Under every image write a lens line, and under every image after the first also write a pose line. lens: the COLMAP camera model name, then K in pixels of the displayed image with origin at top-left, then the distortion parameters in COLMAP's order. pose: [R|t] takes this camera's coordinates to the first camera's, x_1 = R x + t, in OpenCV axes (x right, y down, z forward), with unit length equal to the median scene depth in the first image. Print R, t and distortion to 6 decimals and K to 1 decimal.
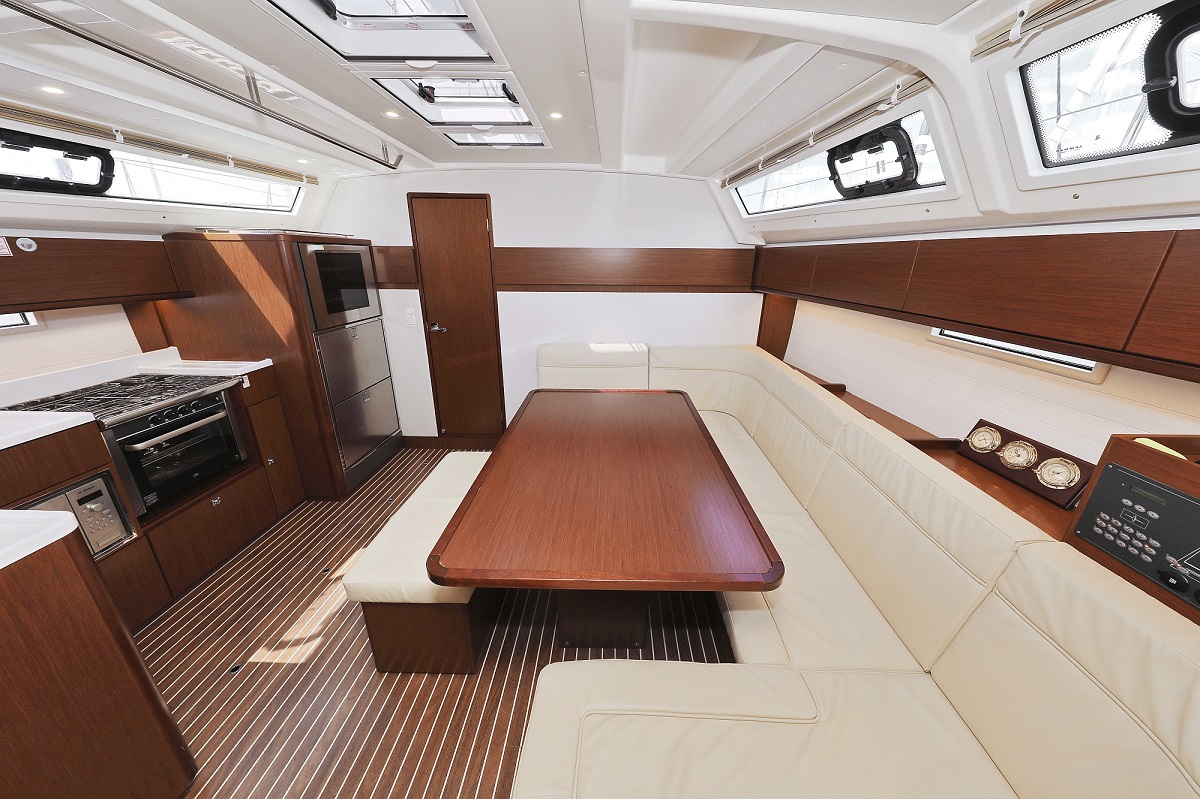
lens RADIAL K [[378.7, 0, 607.6], [0, 378.7, 394.2], [0, 0, 1]] dist [-0.001527, -0.000118]
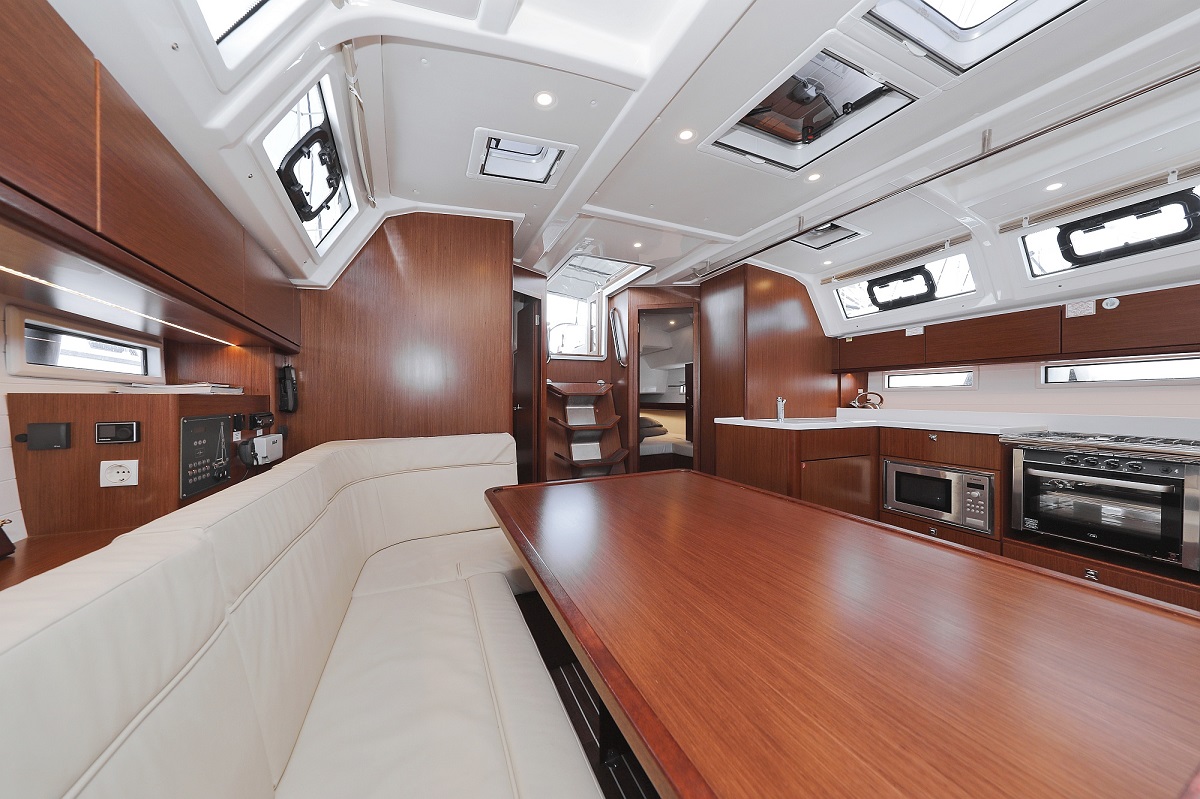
lens RADIAL K [[403.7, 0, 601.9], [0, 403.7, 411.4], [0, 0, 1]] dist [-0.001148, -0.000205]
pose [[-0.904108, 0.004375, -0.427281, 0.339060], [-0.152694, 0.930617, 0.332621, -0.181284], [0.399090, 0.365969, -0.840710, 1.104340]]
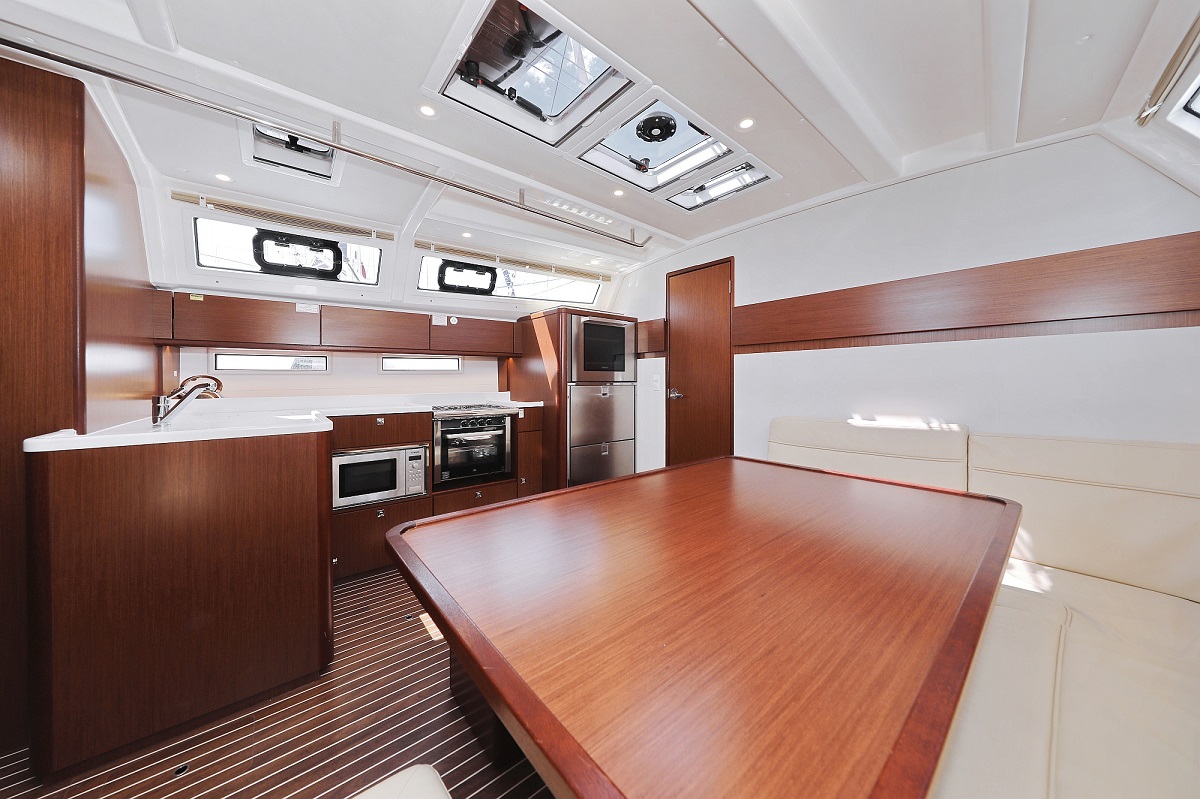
lens RADIAL K [[385.4, 0, 598.1], [0, 385.4, 388.3], [0, 0, 1]] dist [-0.001044, -0.000138]
pose [[0.652752, 0.003572, -0.757563, 0.257653], [-0.245291, 0.947116, -0.206889, 0.097743], [0.716761, 0.320871, 0.619108, 0.312124]]
